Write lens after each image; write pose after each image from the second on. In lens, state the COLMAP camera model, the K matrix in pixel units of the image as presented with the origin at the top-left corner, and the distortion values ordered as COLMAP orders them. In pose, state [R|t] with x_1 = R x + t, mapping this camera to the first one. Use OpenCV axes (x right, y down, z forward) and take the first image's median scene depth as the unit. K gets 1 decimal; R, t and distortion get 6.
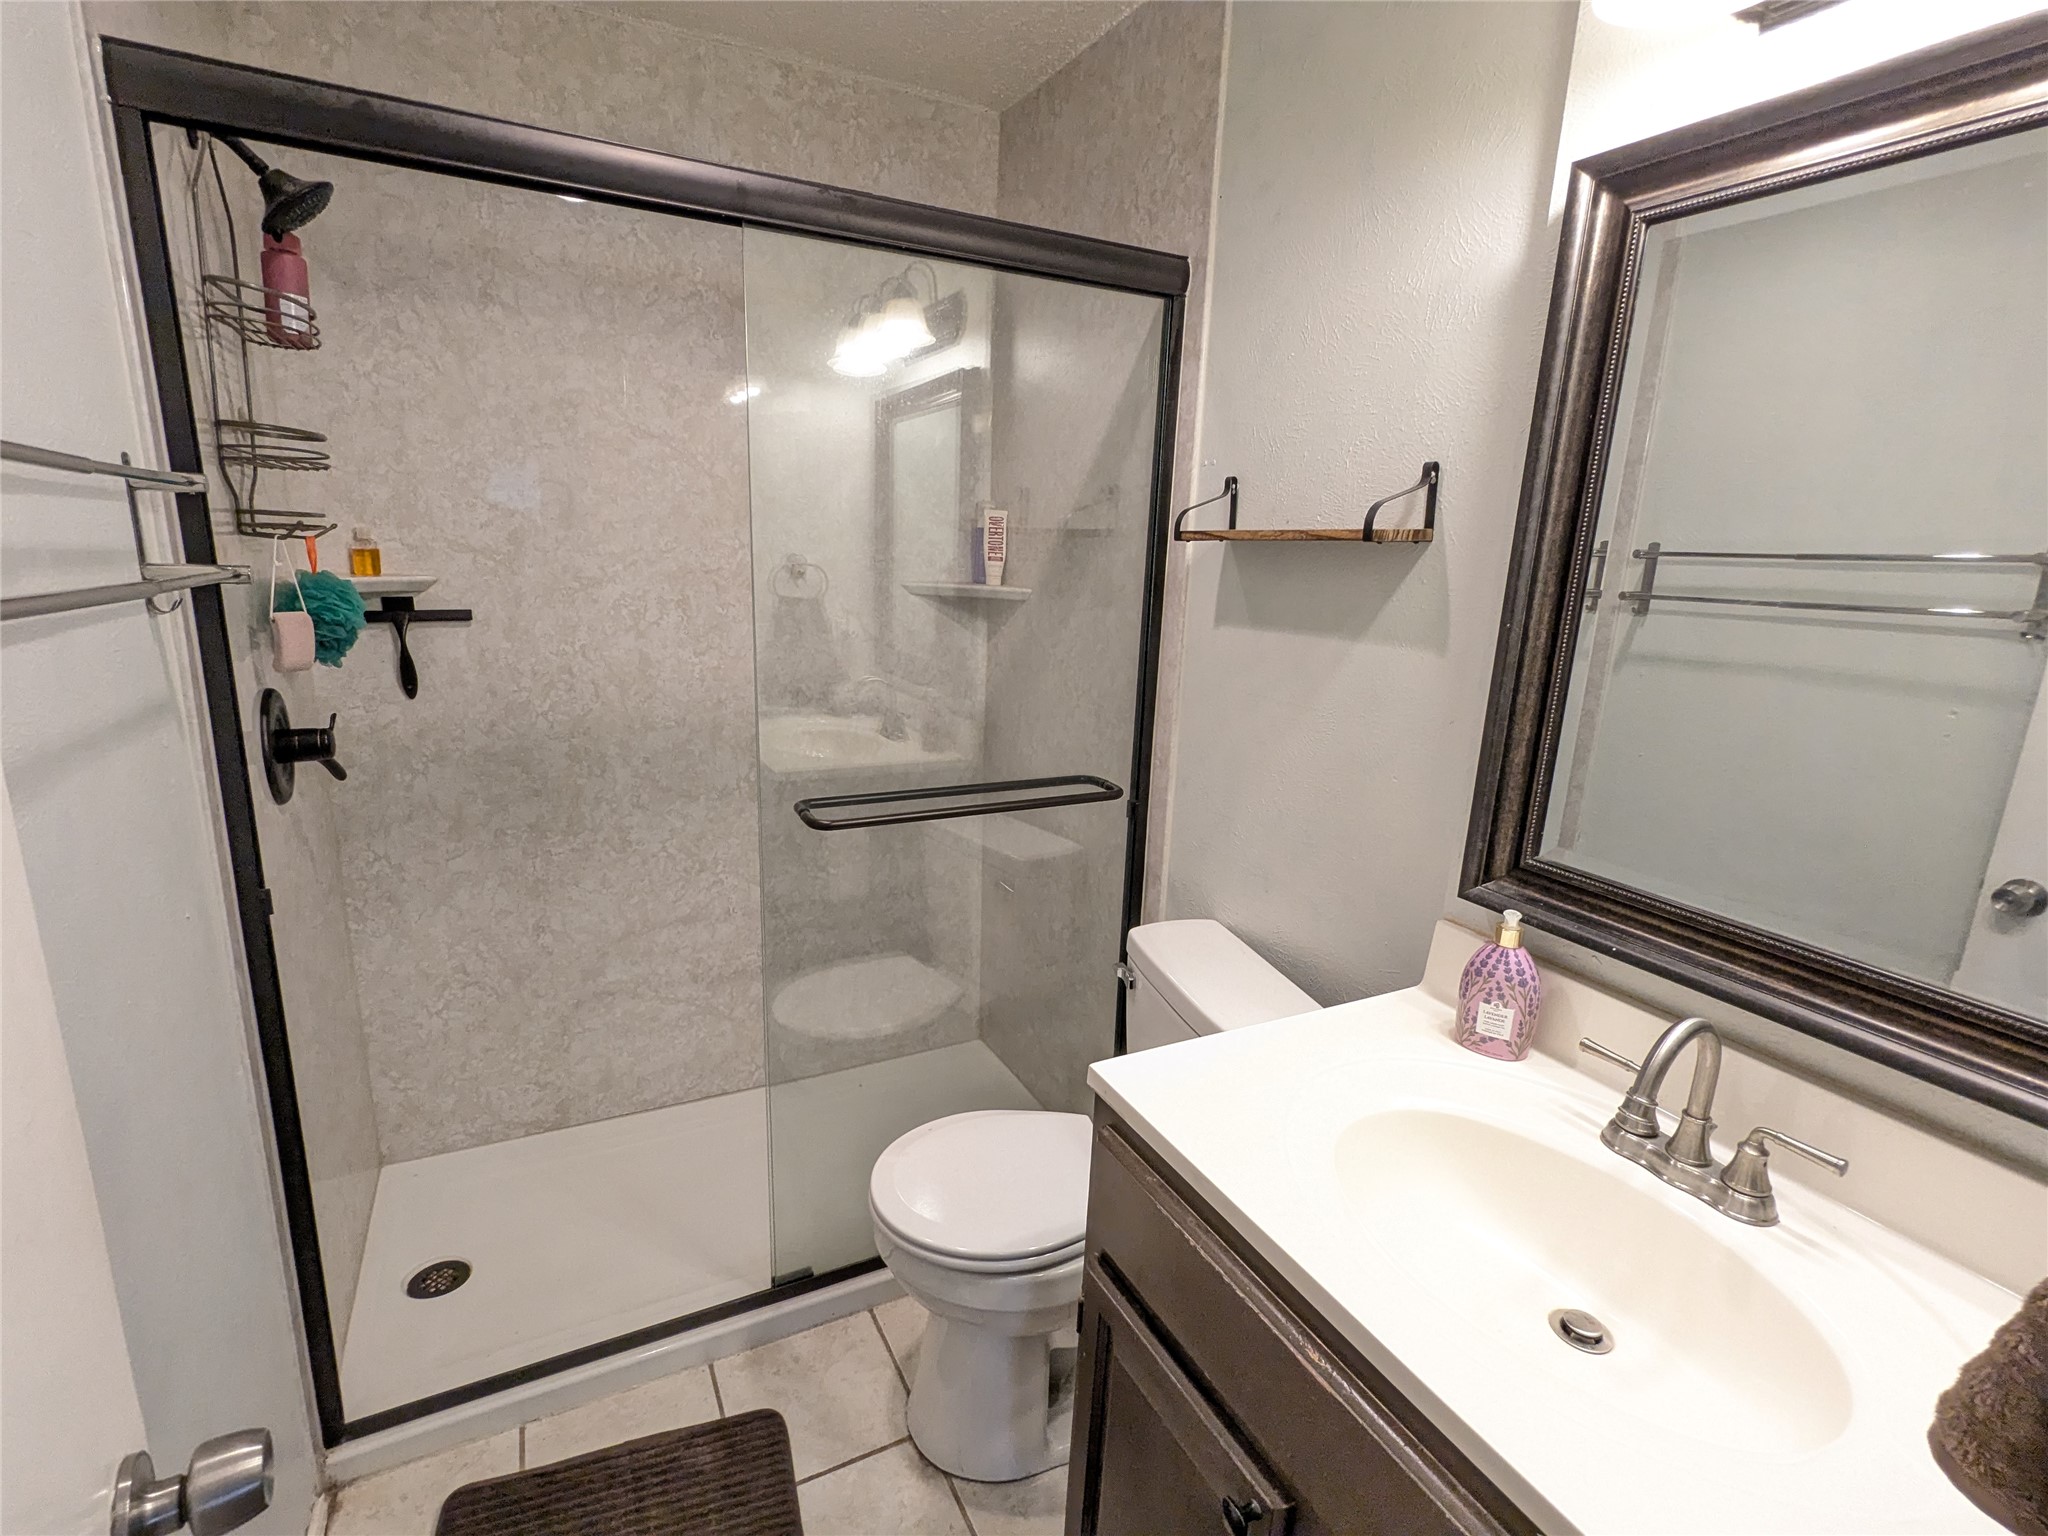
lens RADIAL K [[968.1, 0, 1023.9], [0, 968.1, 766.1], [0, 0, 1]] dist [-0.000983, 0.001201]
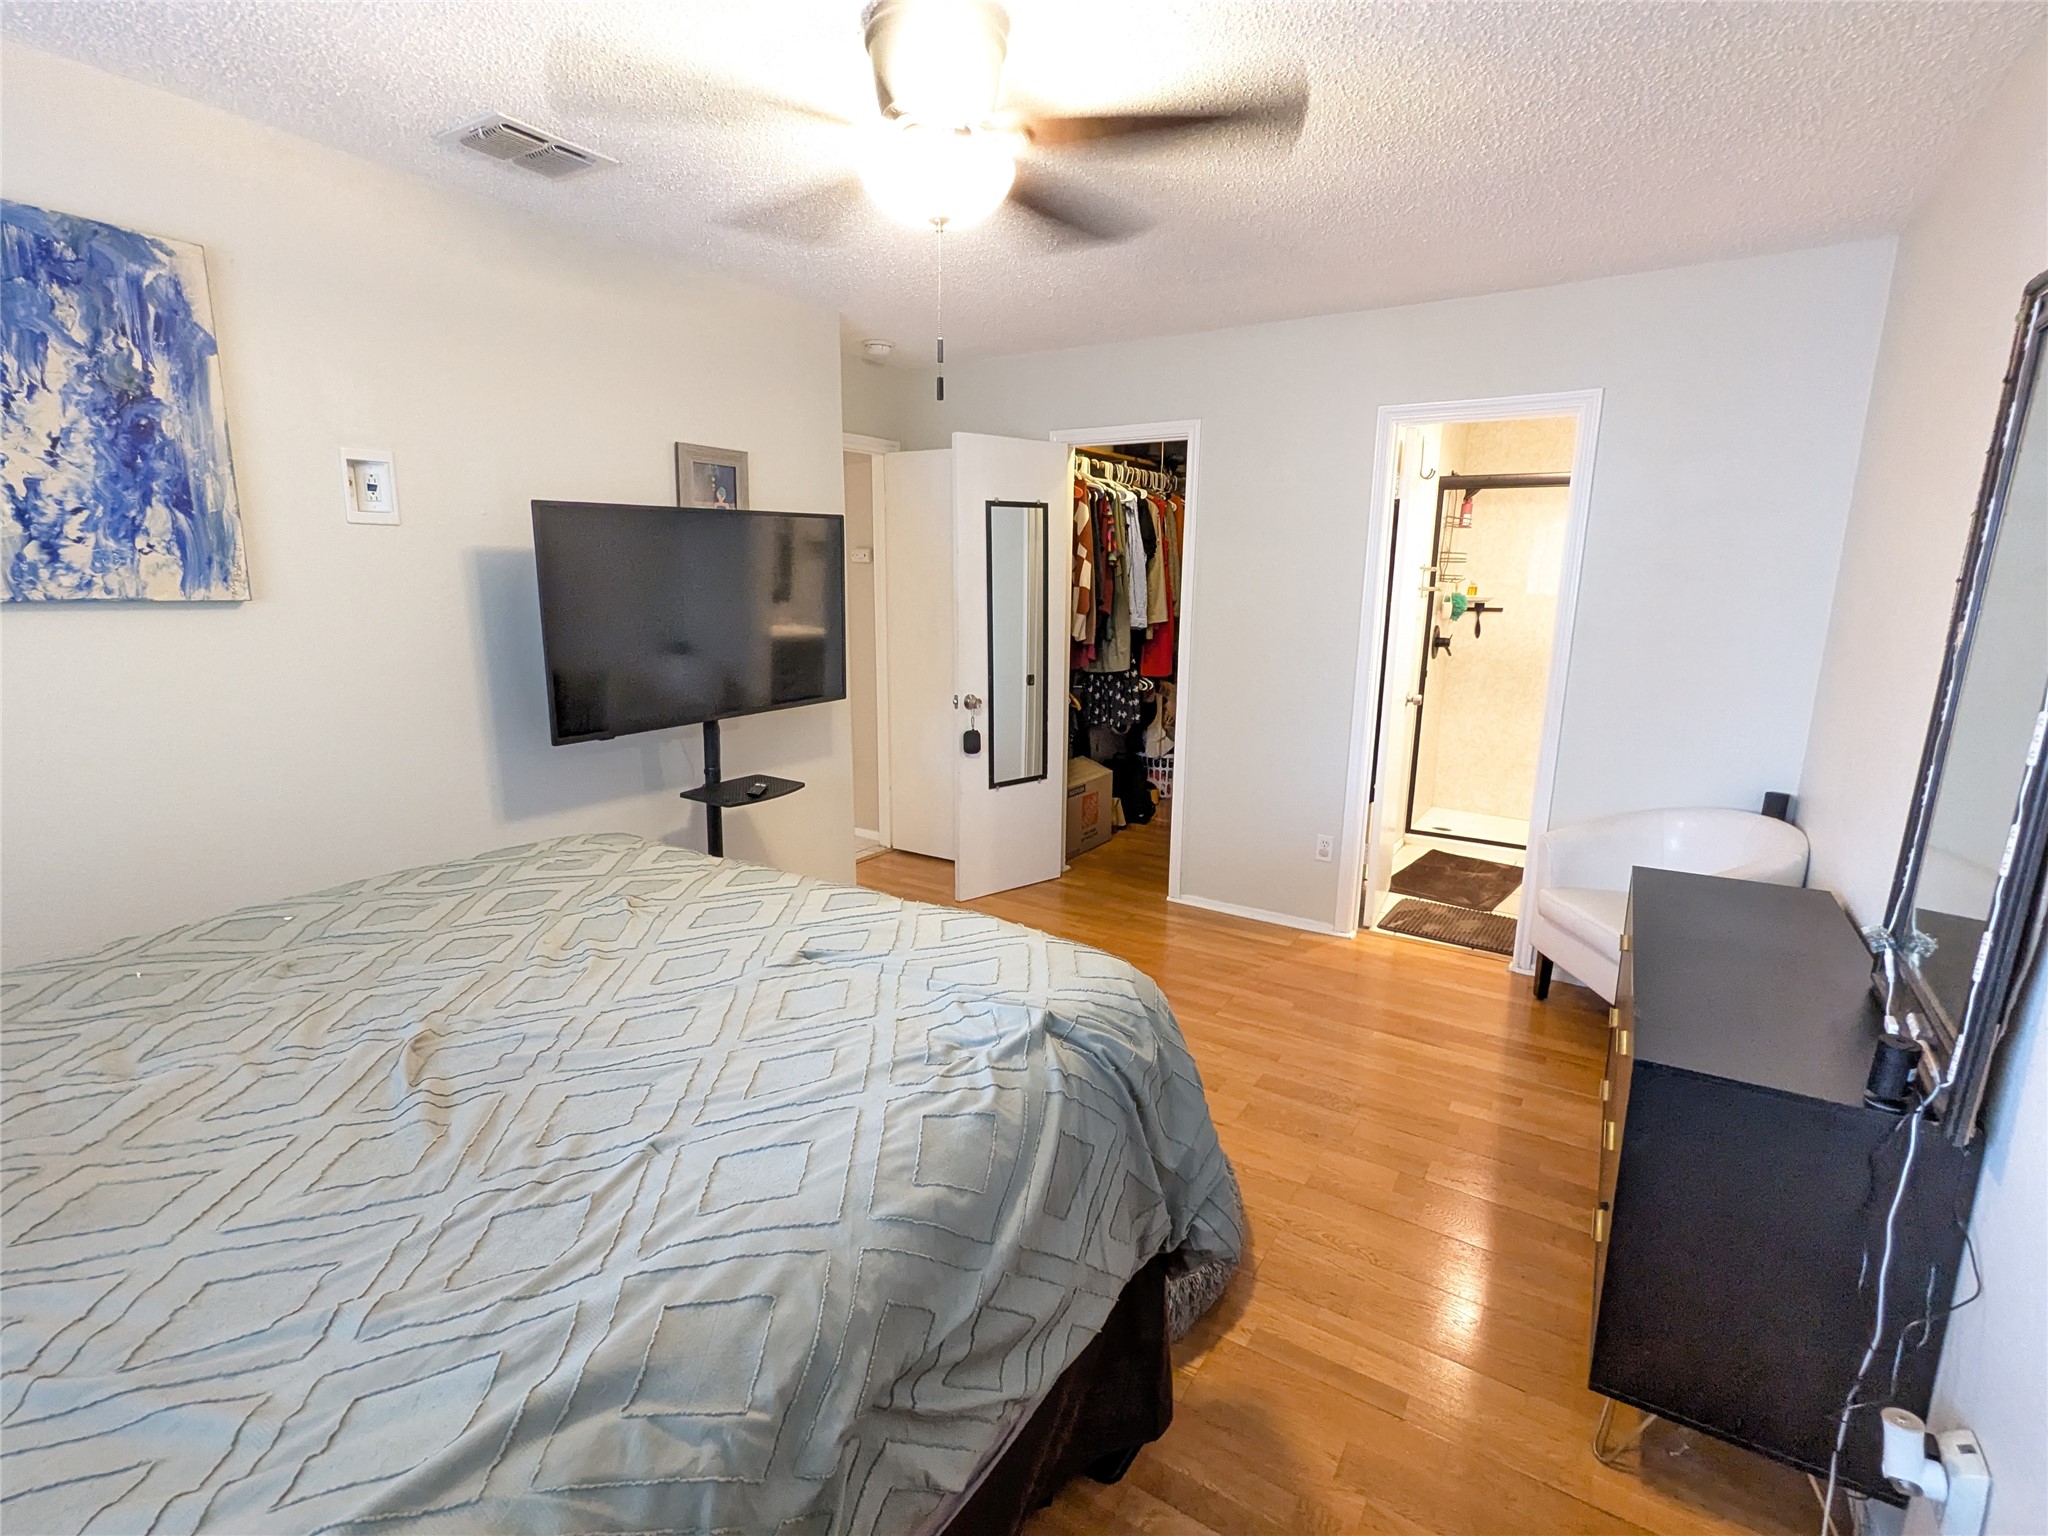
lens RADIAL K [[968.1, 0, 1024.7], [0, 968.1, 777.3], [0, 0, 1]] dist [-0.000983, 0.001201]
pose [[0.492007, 0.146583, -0.858162, 1.530315], [-0.194624, 0.979296, 0.055691, 0.538814], [0.848558, 0.139619, 0.510349, -1.926534]]
